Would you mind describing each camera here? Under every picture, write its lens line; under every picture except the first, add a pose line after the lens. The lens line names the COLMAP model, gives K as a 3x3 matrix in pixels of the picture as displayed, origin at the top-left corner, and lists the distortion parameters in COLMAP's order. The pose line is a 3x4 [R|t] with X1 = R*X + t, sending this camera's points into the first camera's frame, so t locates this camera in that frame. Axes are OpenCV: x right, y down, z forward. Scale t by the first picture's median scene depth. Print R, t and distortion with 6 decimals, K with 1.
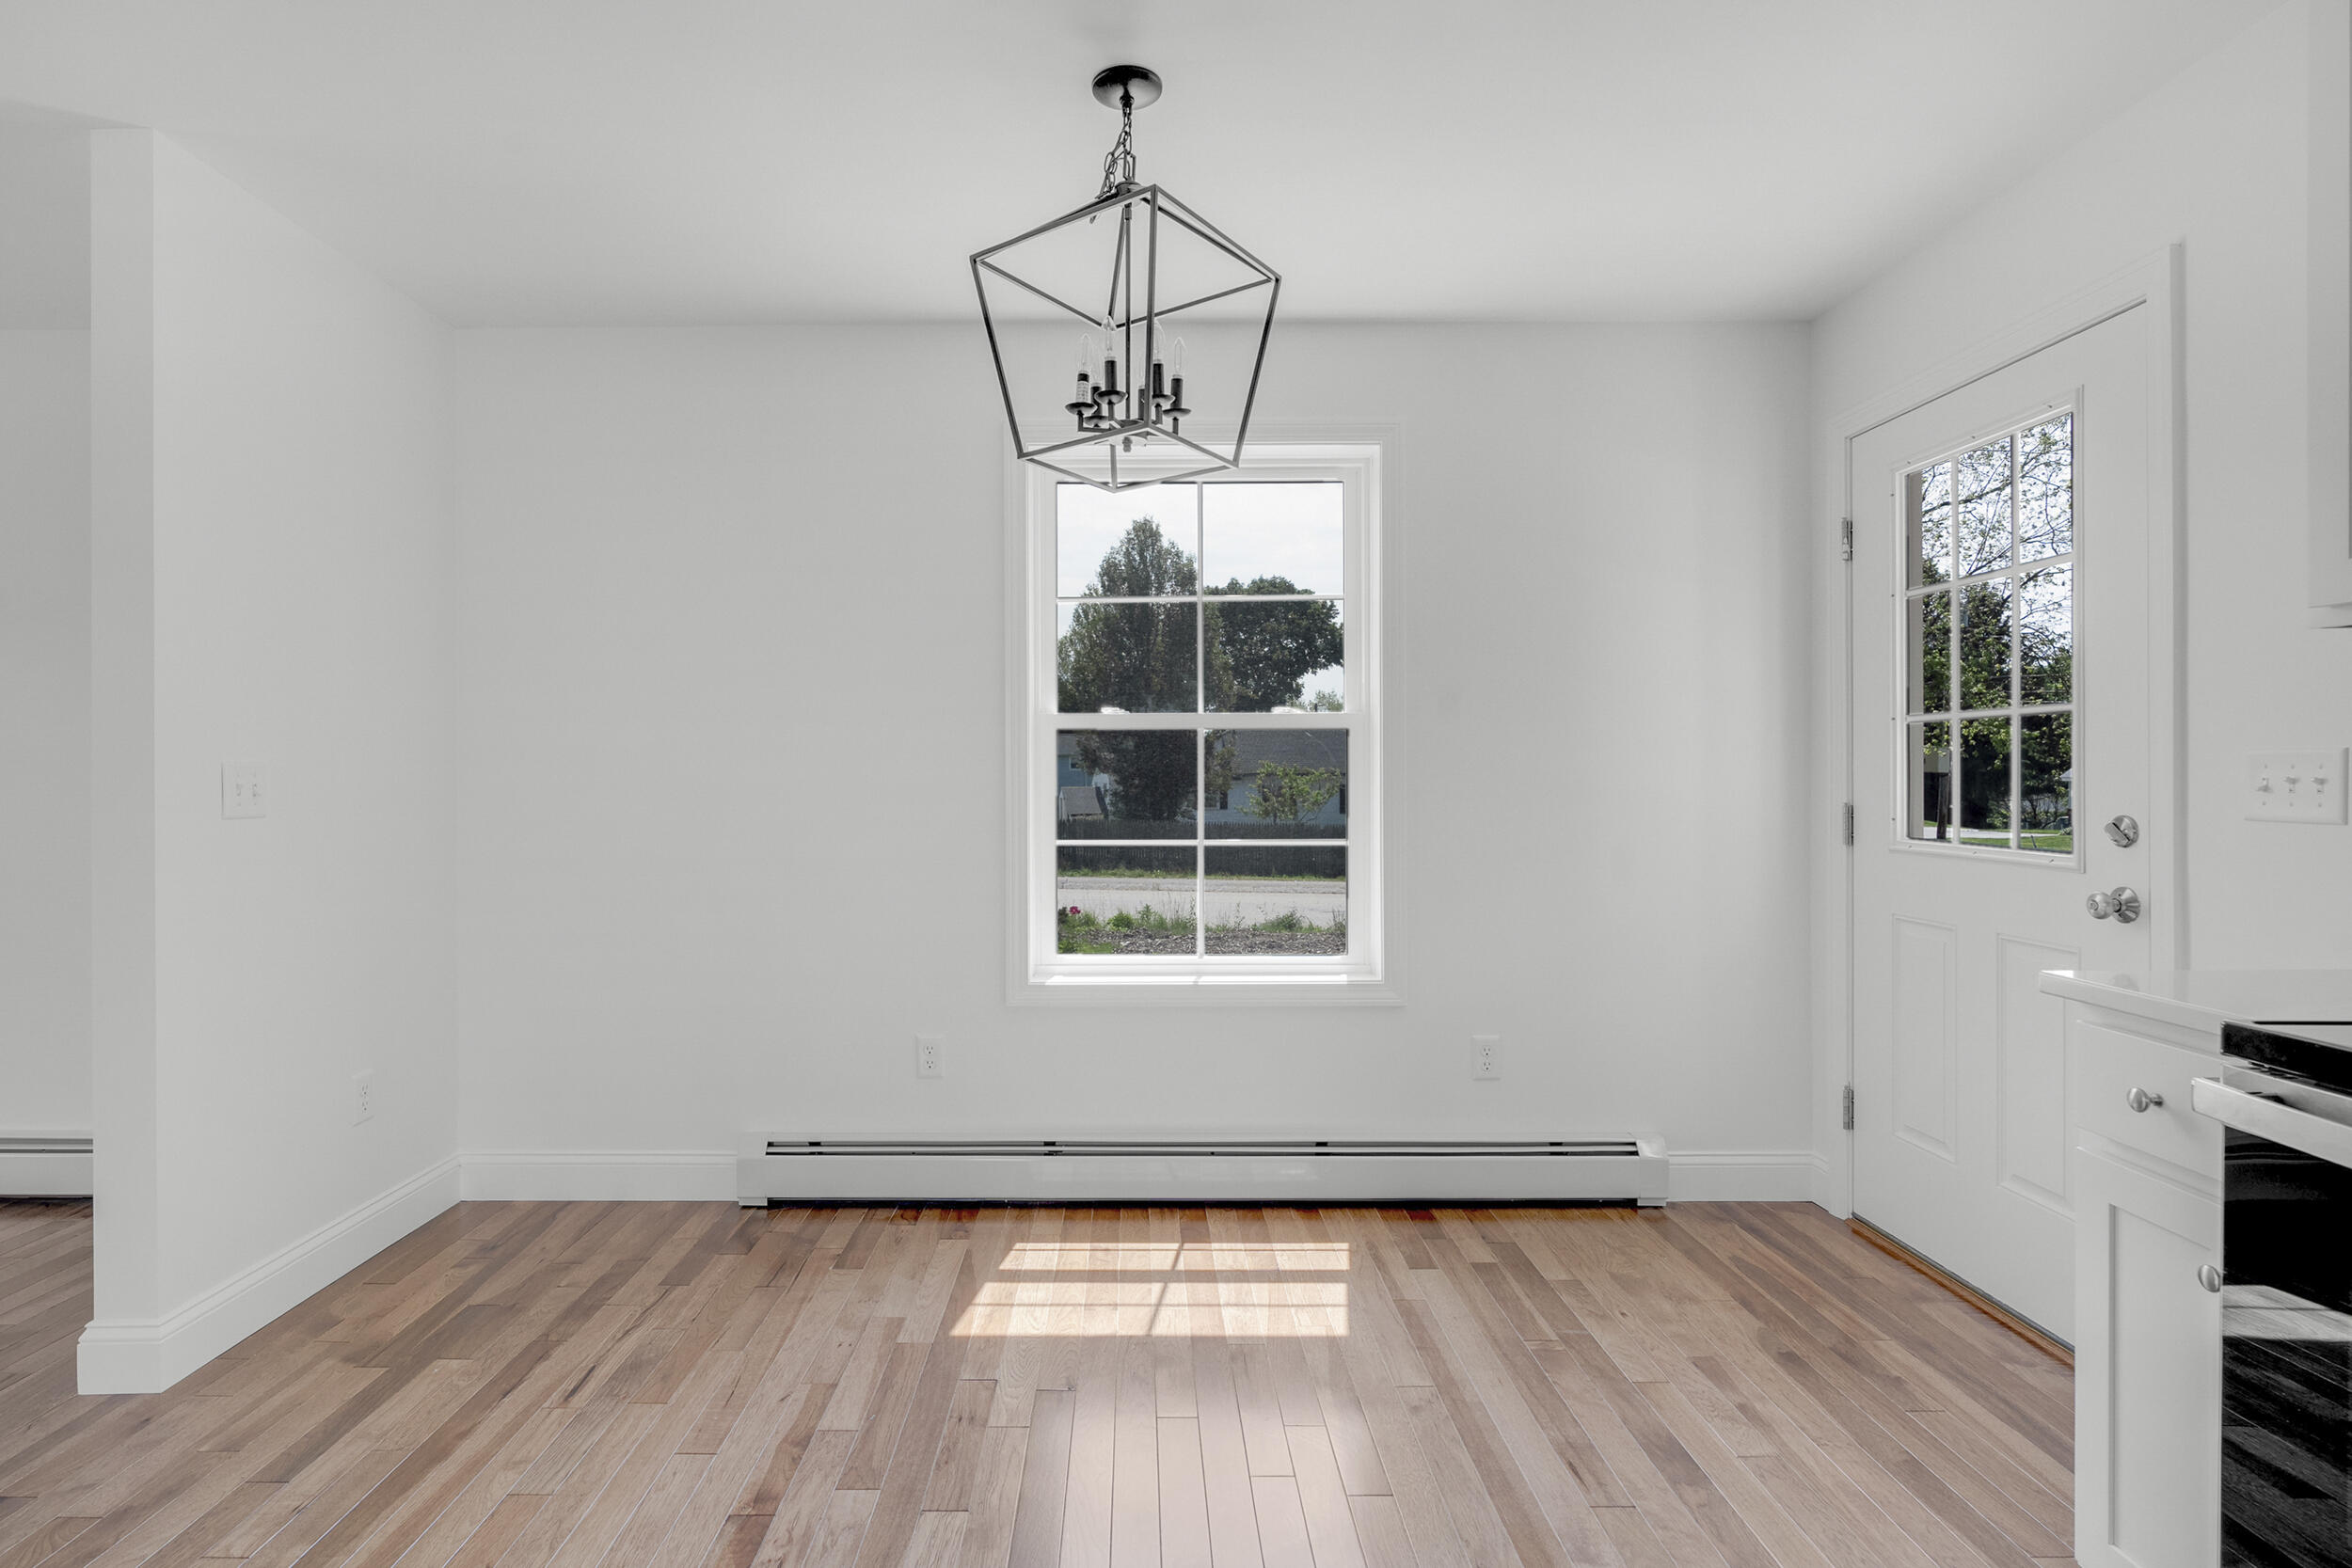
lens RADIAL K [[1171.4, 0, 1137.6], [0, 1171.4, 775.1], [0, 0, 1]] dist [-0.006278, 0.001212]
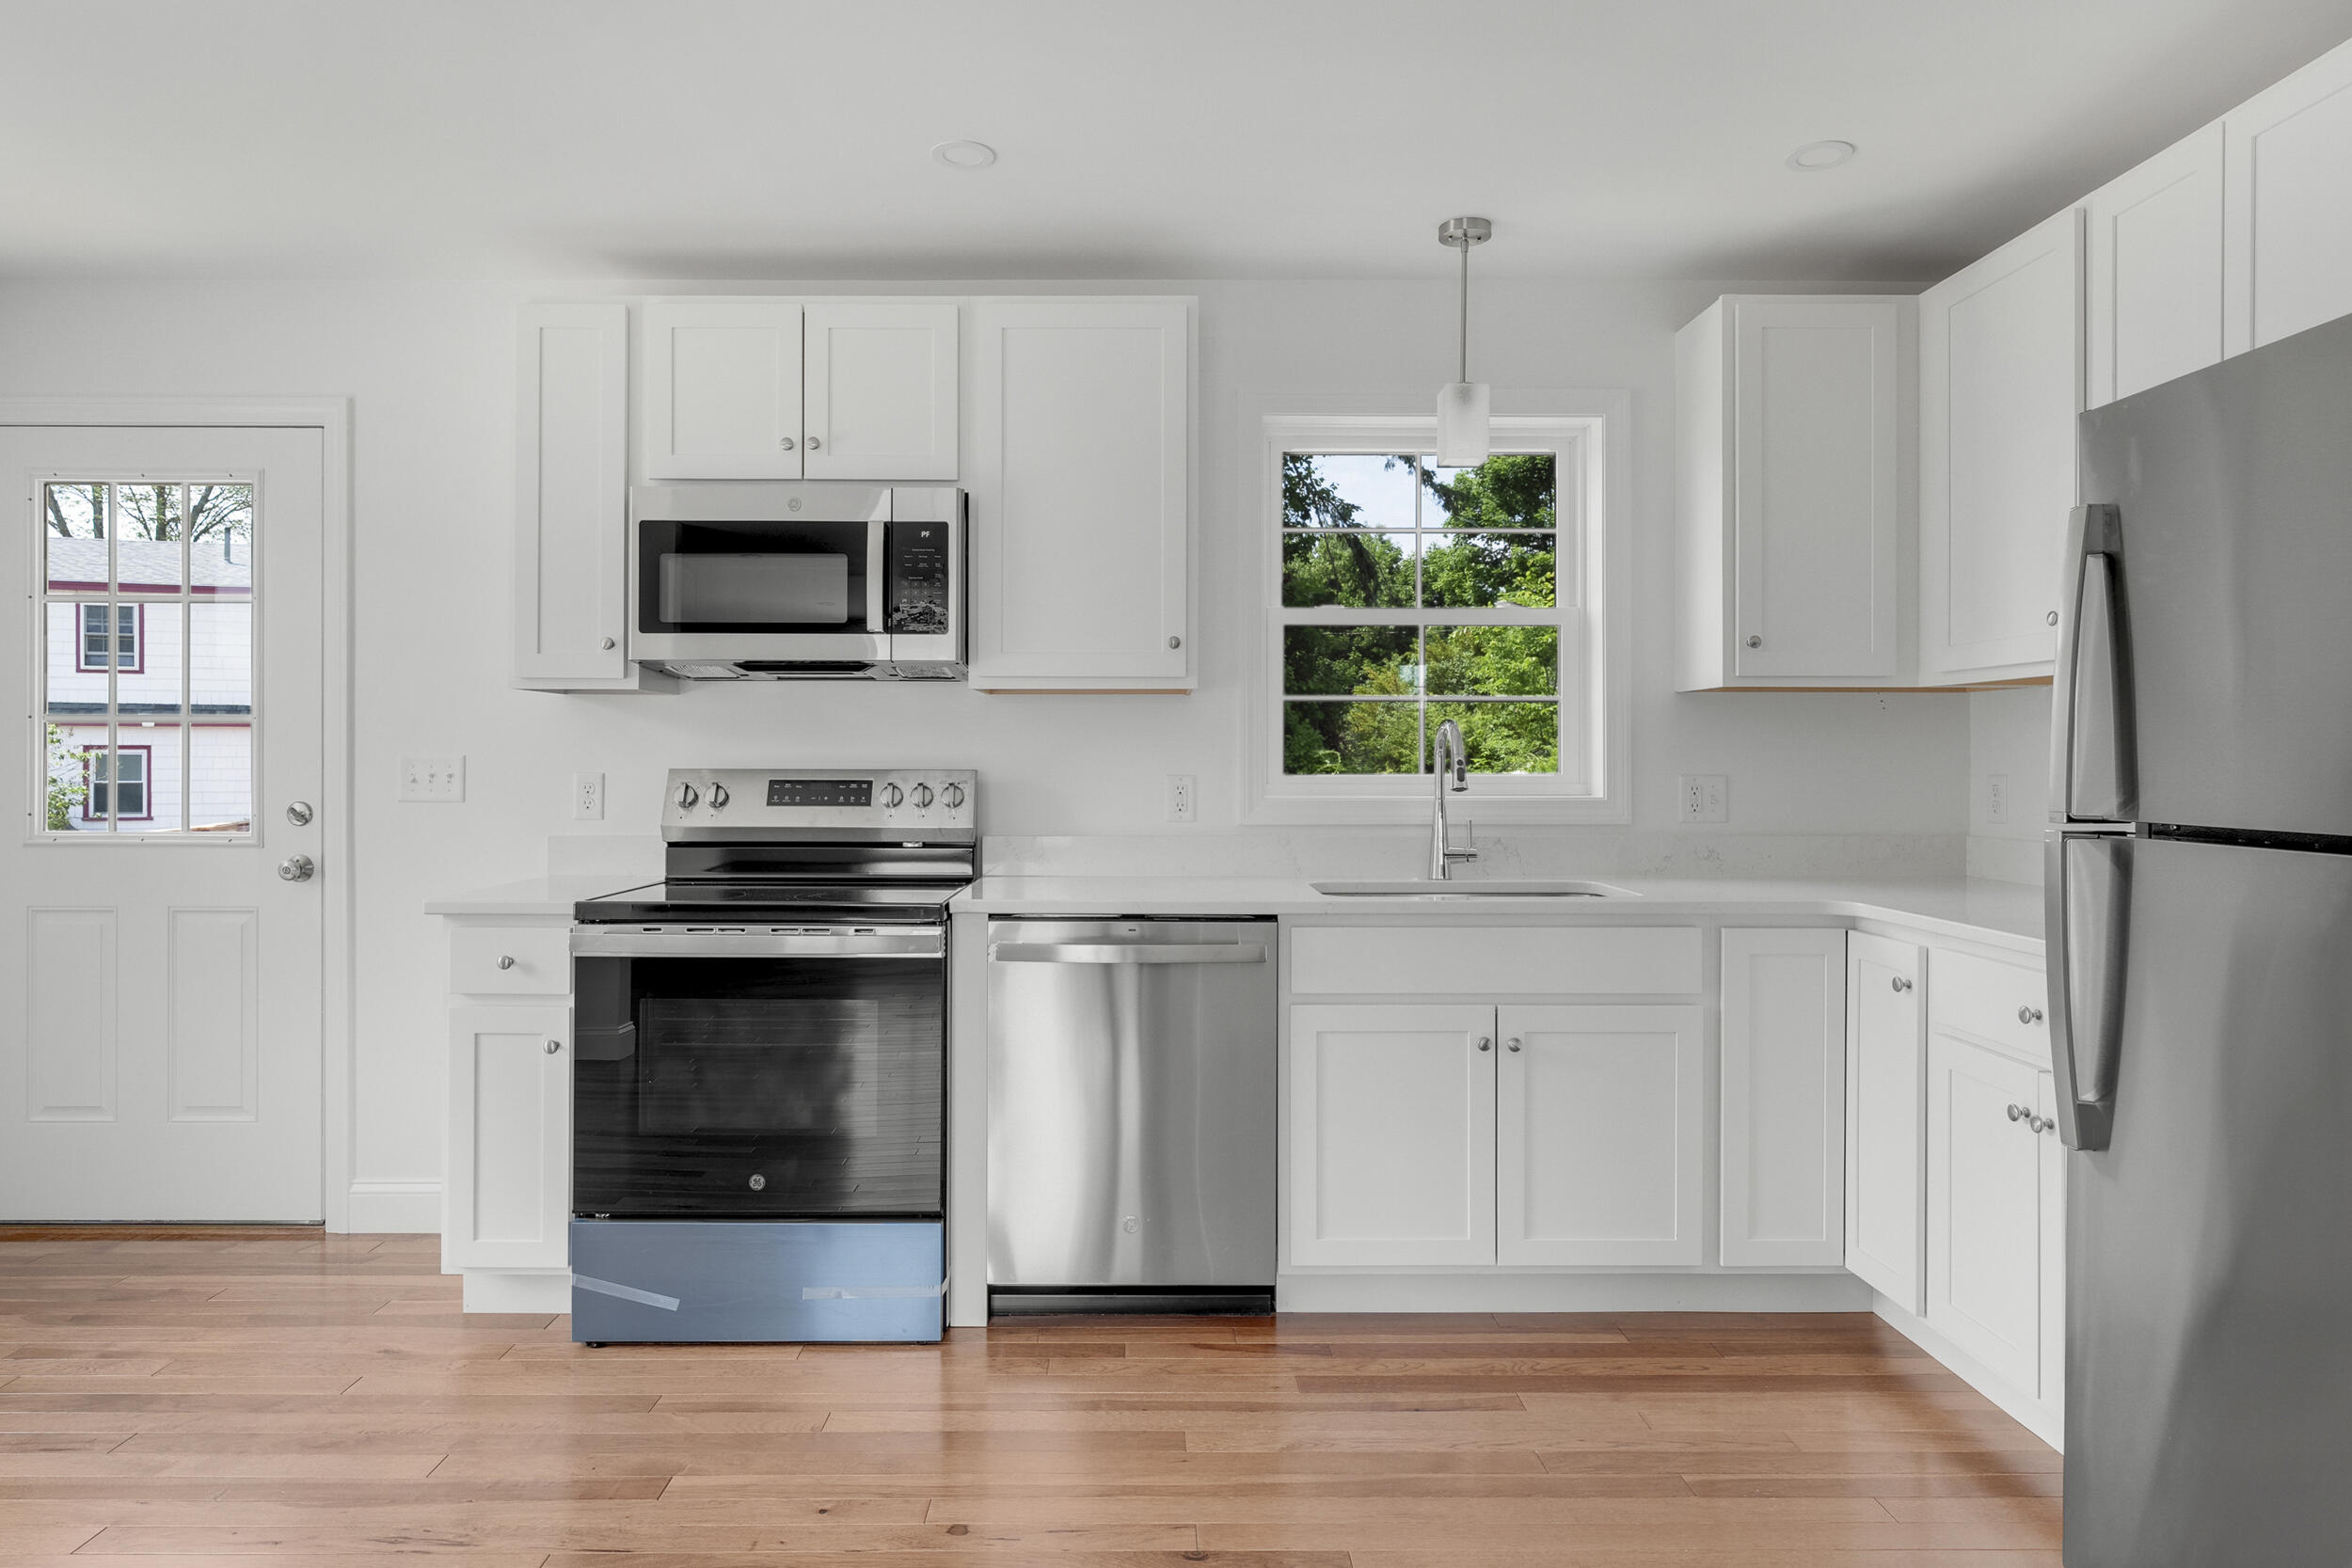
lens RADIAL K [[1412.3, 0, 1150.9], [0, 1412.3, 769.7], [0, 0, 1]] dist [-0.005797, 0.006669]
pose [[-0.014130, -0.003265, 0.999895, -0.633871], [-0.003819, 0.999988, 0.003211, -0.009240], [-0.999893, -0.003774, -0.014142, 0.035115]]
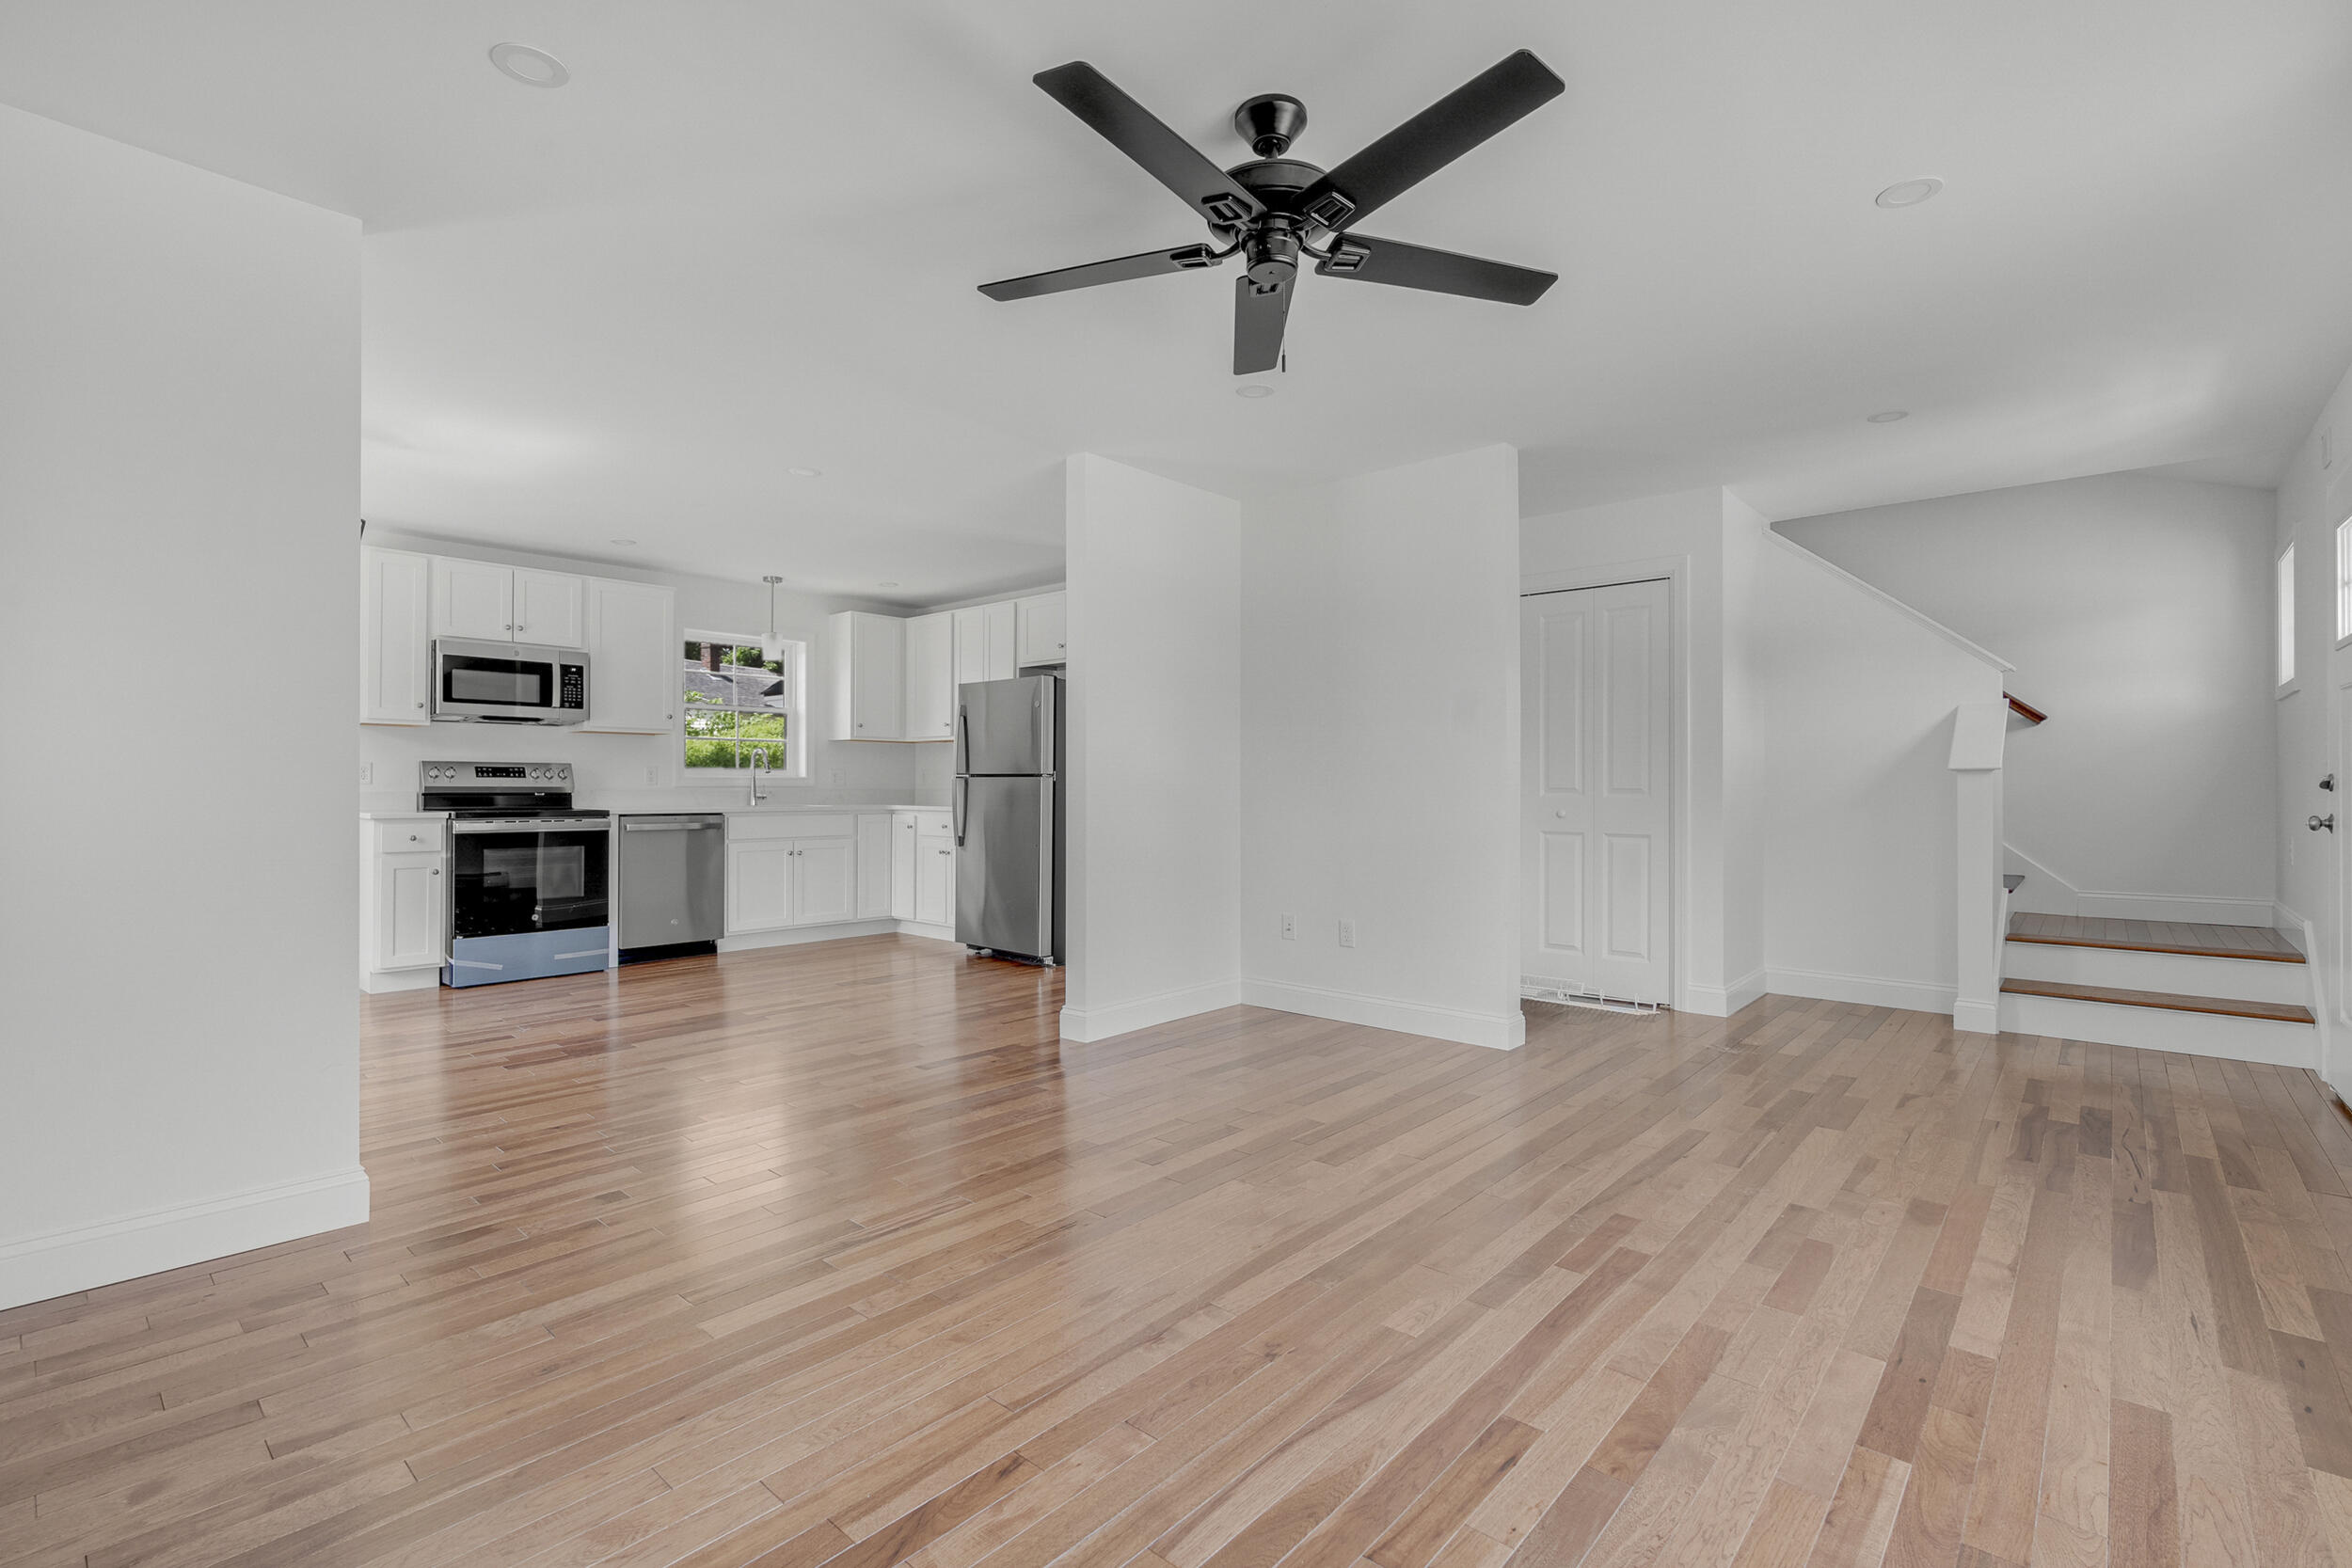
lens RADIAL K [[1067.1, 0, 1179.8], [0, 1067.1, 783.6], [0, 0, 1]] dist [-0.012202, 0.002102]
pose [[-0.753922, 0.000181, 0.656964, -1.891980], [-0.003036, 0.999988, -0.003760, 0.045008], [-0.656957, -0.004829, -0.753913, 1.047253]]
